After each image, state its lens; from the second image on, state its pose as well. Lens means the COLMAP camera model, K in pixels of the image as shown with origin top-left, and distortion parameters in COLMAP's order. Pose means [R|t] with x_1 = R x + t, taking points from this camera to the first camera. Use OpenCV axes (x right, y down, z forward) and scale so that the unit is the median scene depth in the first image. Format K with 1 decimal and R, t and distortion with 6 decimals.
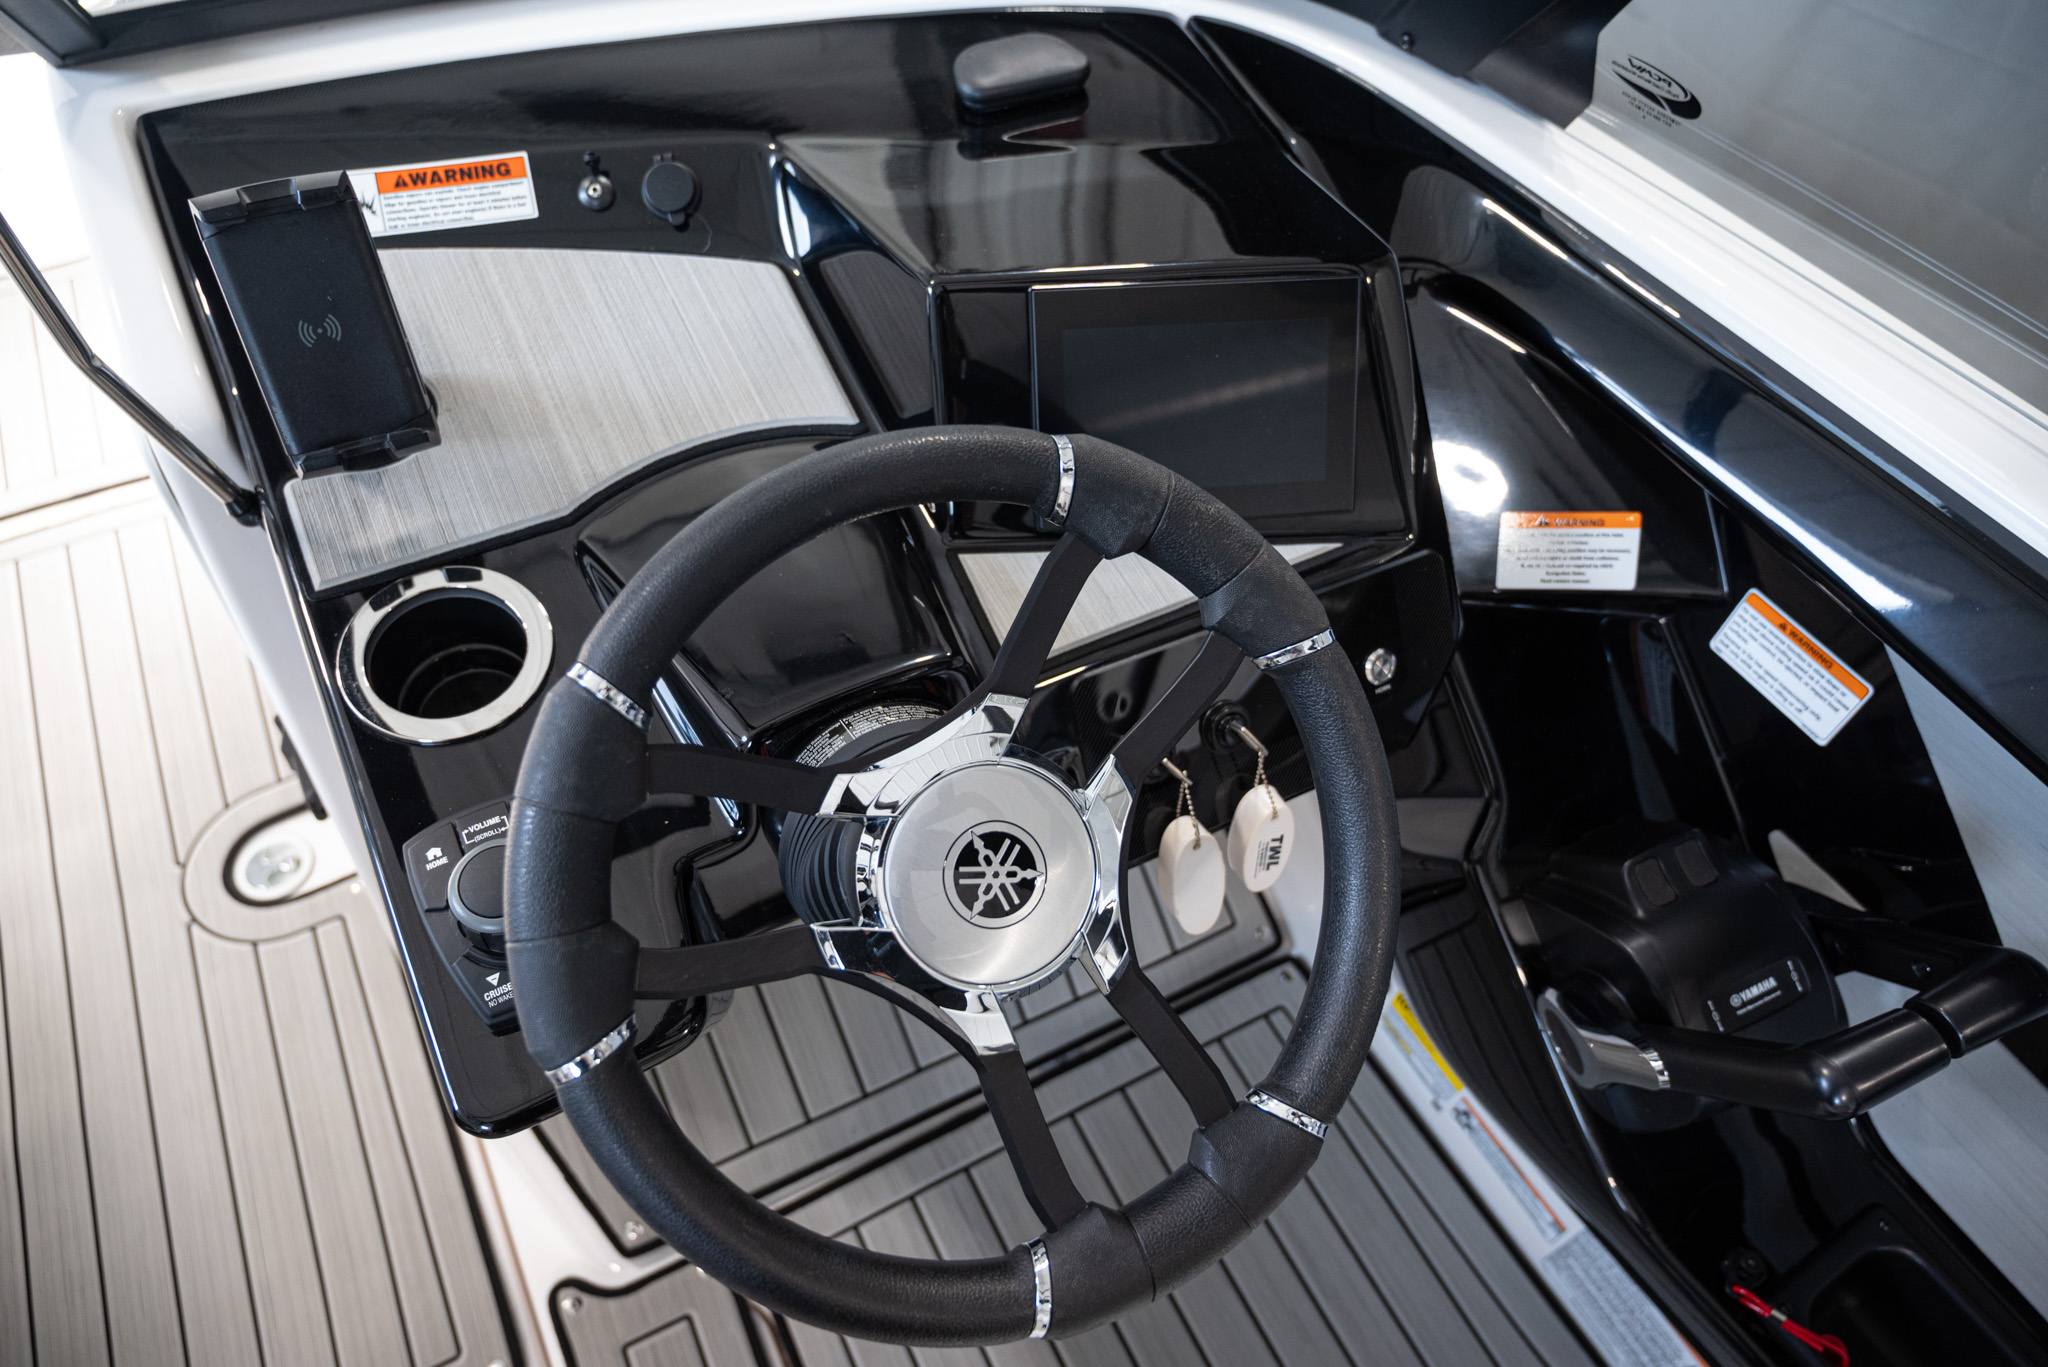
lens RADIAL K [[1337.9, 0, 1034.4], [0, 1337.9, 685.1], [0, 0, 1]] dist [-0.002754, 0.000994]
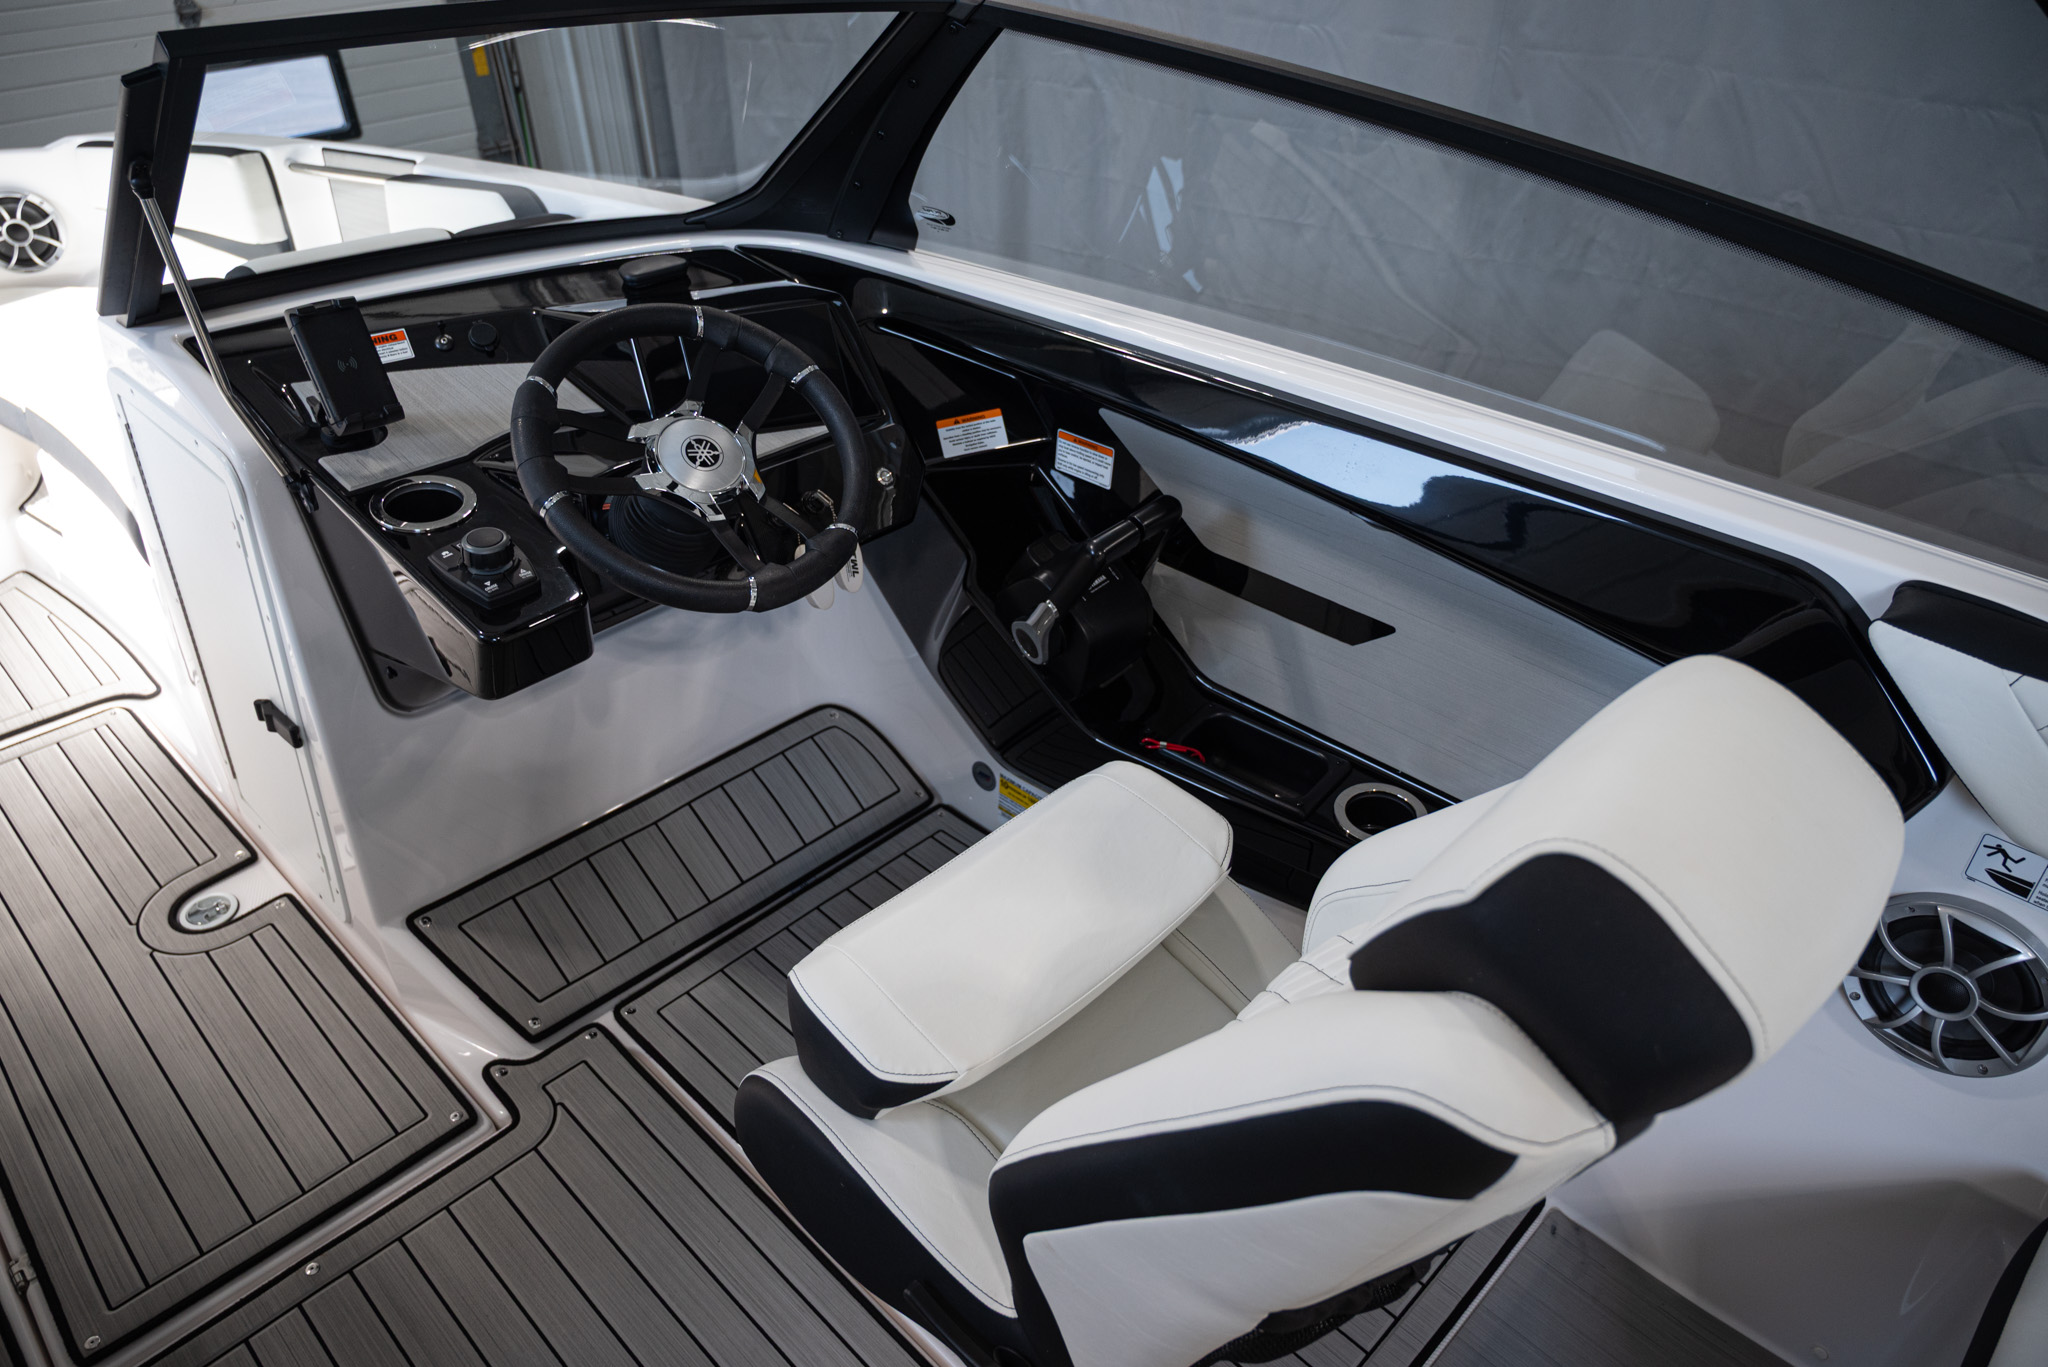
lens RADIAL K [[1313.1, 0, 1024.0], [0, 1313.1, 683.5], [0, 0, 1]] dist [-0.002279, -0.002421]
pose [[0.950731, -0.201701, 0.235430, -0.074893], [0.261712, 0.929260, -0.260734, 0.821660], [-0.166185, 0.309502, 0.936264, -0.787632]]
